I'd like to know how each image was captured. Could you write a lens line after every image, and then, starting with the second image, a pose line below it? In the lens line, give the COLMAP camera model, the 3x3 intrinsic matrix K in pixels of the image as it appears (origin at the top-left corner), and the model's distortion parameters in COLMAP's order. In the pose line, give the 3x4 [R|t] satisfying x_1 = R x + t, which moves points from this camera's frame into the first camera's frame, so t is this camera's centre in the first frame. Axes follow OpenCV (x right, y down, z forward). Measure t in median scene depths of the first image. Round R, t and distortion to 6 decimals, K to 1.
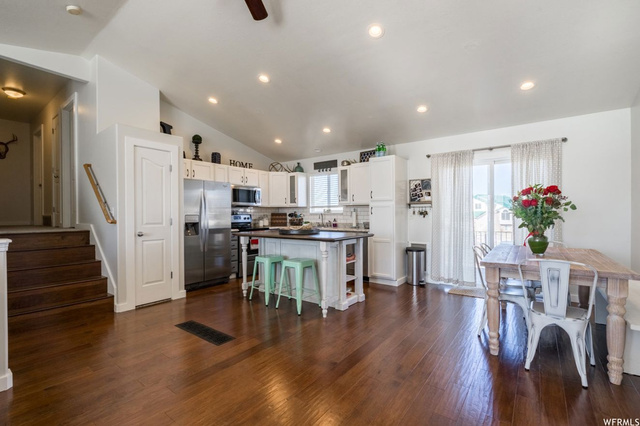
lens RADIAL K [[292.2, 0, 317.4], [0, 292.2, 216.1], [0, 0, 1]] dist [-0.002760, 0.001057]
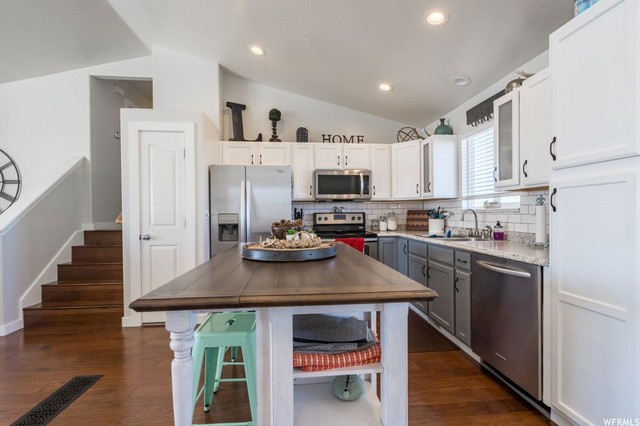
lens RADIAL K [[292.2, 0, 319.6], [0, 292.2, 213.8], [0, 0, 1]] dist [-0.002760, 0.001057]
pose [[0.673118, 0.001667, -0.739533, 0.204995], [-0.000155, 0.999998, 0.002114, -0.003646], [0.739535, -0.001309, 0.673117, 0.496886]]
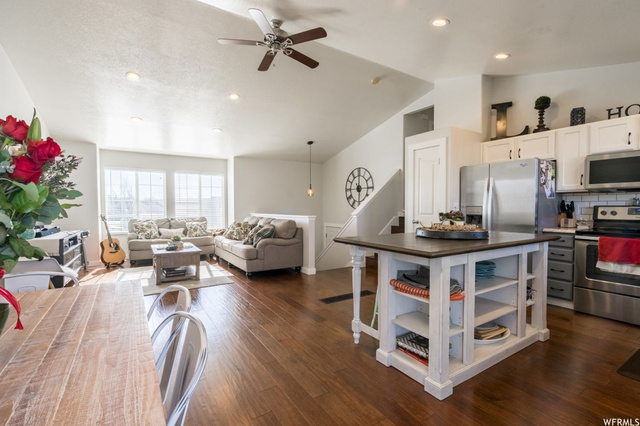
lens RADIAL K [[292.2, 0, 319.3], [0, 292.2, 213.7], [0, 0, 1]] dist [-0.002760, 0.001057]
pose [[-0.351975, 0.030679, -0.935506, 0.416334], [0.000459, 0.999468, 0.032604, -0.007776], [0.936009, 0.011047, -0.351802, 0.642963]]
